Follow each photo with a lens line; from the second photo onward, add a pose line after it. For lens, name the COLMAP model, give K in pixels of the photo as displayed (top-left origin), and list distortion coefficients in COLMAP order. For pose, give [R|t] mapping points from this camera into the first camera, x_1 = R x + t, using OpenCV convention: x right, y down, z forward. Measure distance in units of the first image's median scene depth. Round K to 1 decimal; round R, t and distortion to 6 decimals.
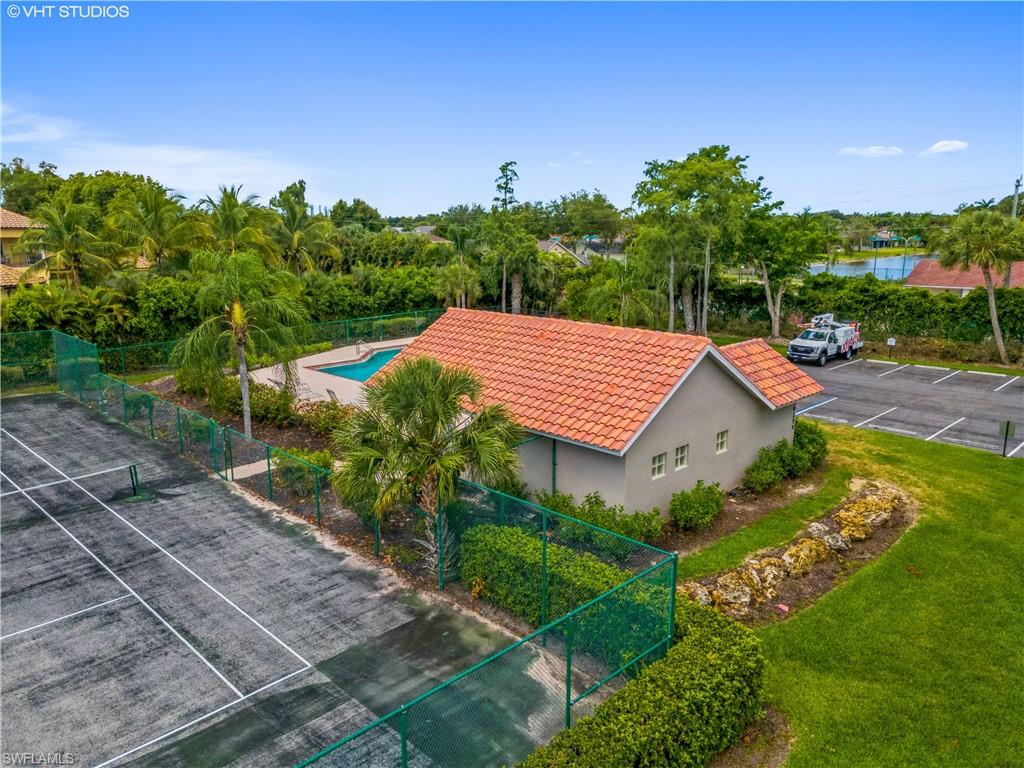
lens RADIAL K [[751.5, 0, 513.8], [0, 751.5, 385.9], [0, 0, 1]] dist [-0.006016, 0.081374]
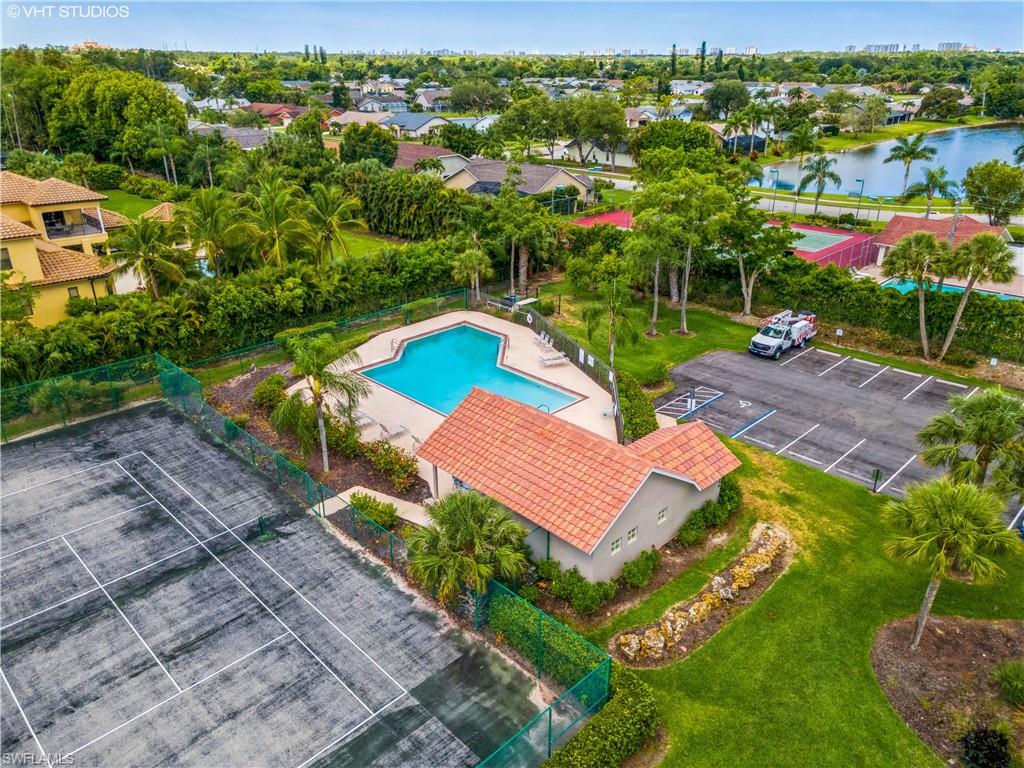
lens RADIAL K [[751.5, 0, 513.8], [0, 751.5, 385.9], [0, 0, 1]] dist [-0.006016, 0.081374]
pose [[0.999960, 0.007005, -0.005479, -0.010828], [-0.005756, 0.979425, 0.201728, -0.534693], [0.006780, -0.201689, 0.979426, -0.452101]]
